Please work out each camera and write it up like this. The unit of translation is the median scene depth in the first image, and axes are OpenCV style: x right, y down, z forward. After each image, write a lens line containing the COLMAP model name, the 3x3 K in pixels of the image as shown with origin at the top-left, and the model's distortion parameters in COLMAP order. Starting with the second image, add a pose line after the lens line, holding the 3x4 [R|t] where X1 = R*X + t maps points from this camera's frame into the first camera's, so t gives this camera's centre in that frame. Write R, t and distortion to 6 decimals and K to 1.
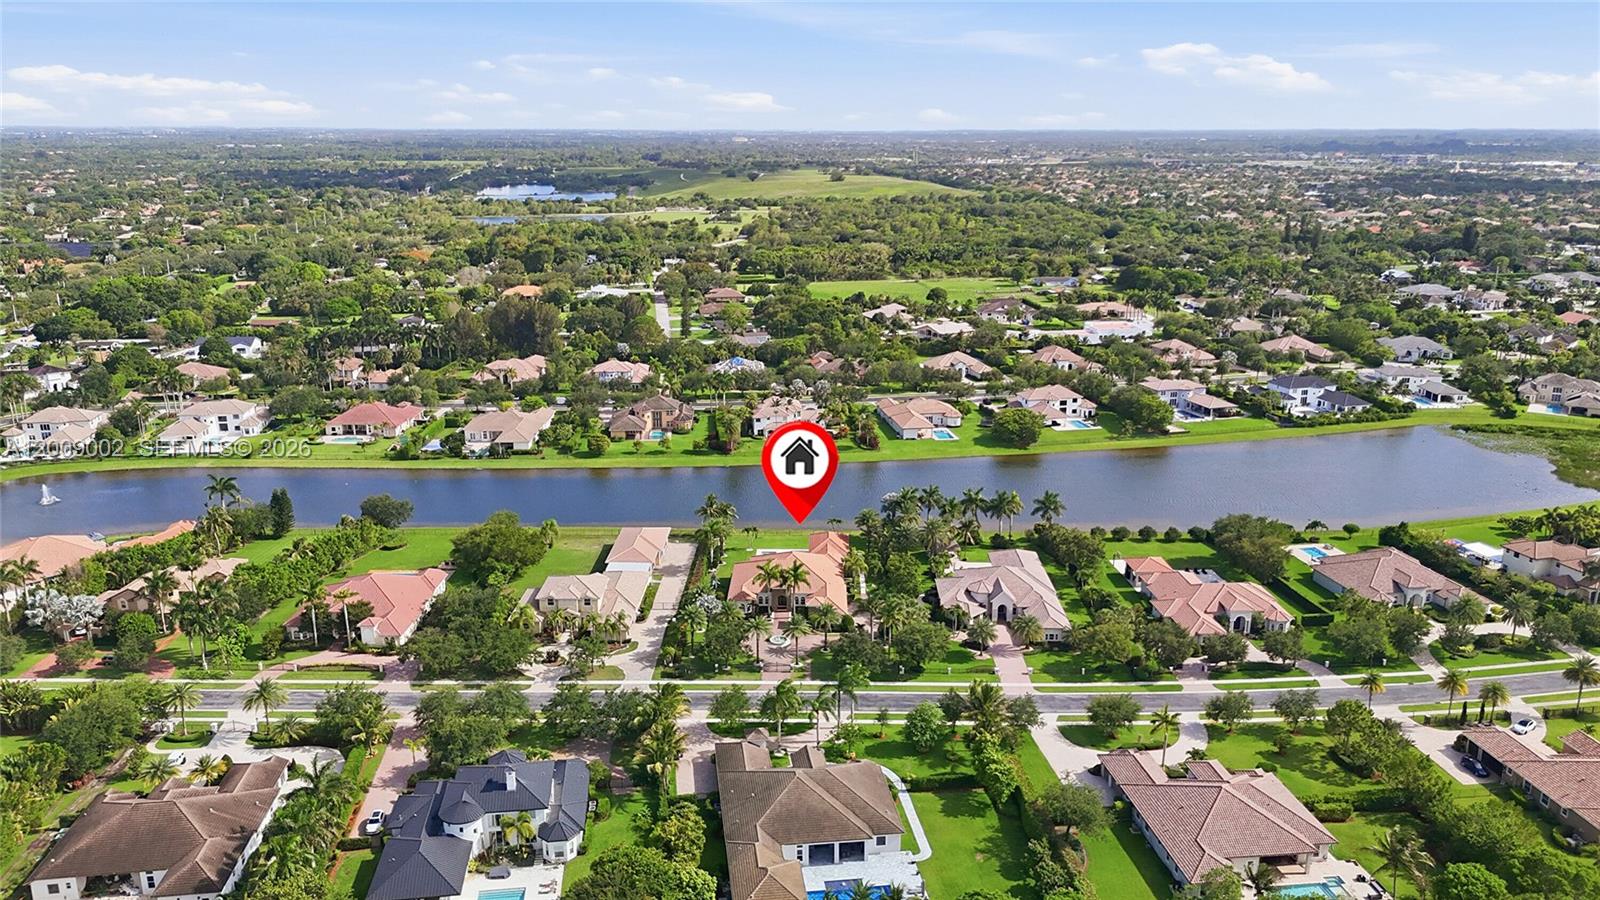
lens RADIAL K [[1203.8, 0, 798.5], [0, 1203.8, 450.5], [0, 0, 1]] dist [0.012246, -0.008076]
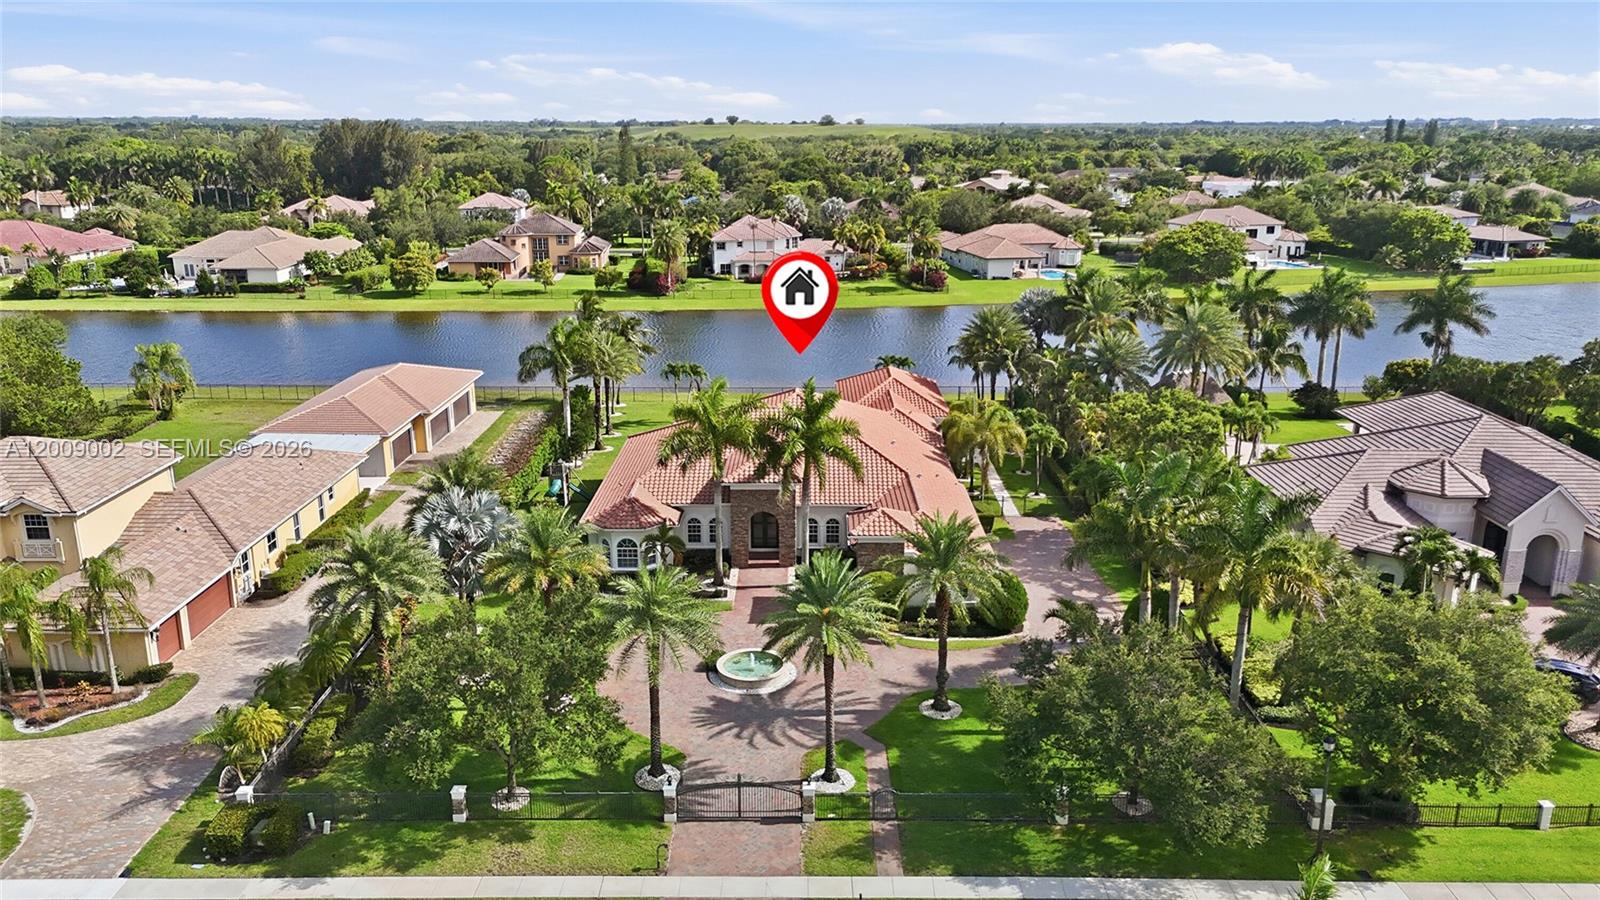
lens RADIAL K [[1203.8, 0, 800.2], [0, 1203.8, 453.9], [0, 0, 1]] dist [0.012246, -0.008076]
pose [[0.999886, -0.001154, 0.015076, -0.009209], [0.001082, 0.999988, 0.004787, 0.105707], [-0.015081, -0.004770, 0.999875, 0.708153]]
